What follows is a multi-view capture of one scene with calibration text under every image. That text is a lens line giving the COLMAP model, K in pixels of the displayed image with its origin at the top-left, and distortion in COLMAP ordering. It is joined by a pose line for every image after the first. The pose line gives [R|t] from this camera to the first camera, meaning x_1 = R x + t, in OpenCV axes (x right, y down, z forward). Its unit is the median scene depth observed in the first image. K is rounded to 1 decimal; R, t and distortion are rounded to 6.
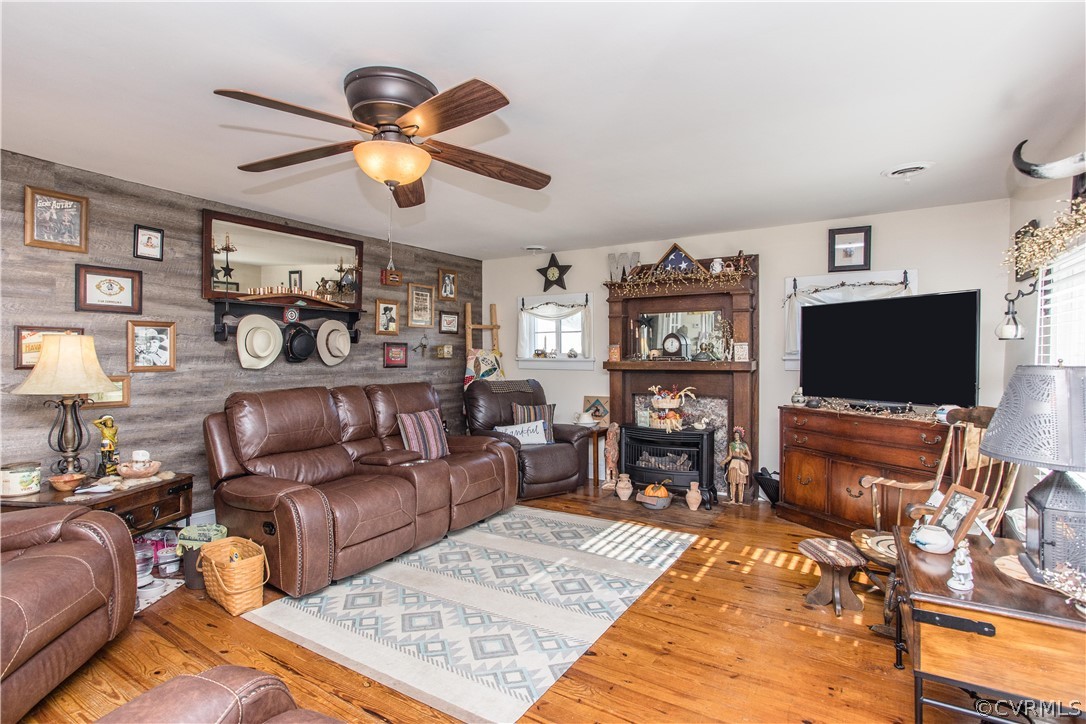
lens RADIAL K [[553.0, 0, 537.0], [0, 553.0, 360.4], [0, 0, 1]] dist [-0.053139, 0.038207]
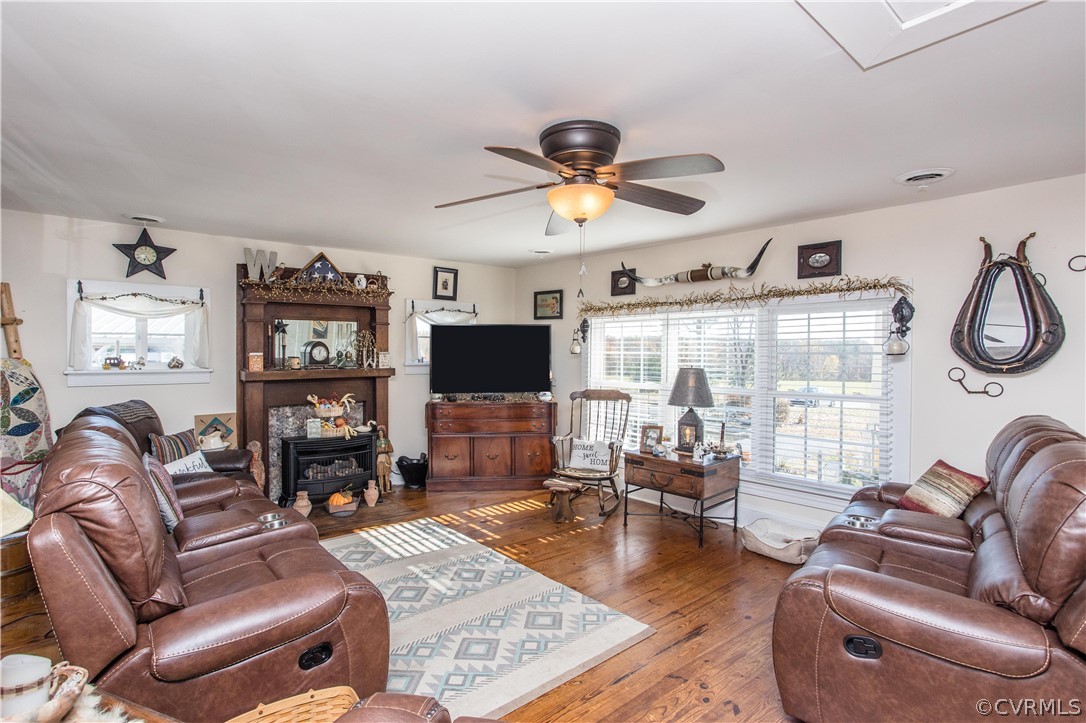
lens RADIAL K [[553.0, 0, 537.0], [0, 553.0, 359.9], [0, 0, 1]] dist [-0.053139, 0.038207]
pose [[0.288836, -0.011470, 0.957310, -0.791159], [0.010896, 0.999903, 0.008692, -0.027375], [-0.957316, 0.007920, 0.288933, 0.447718]]
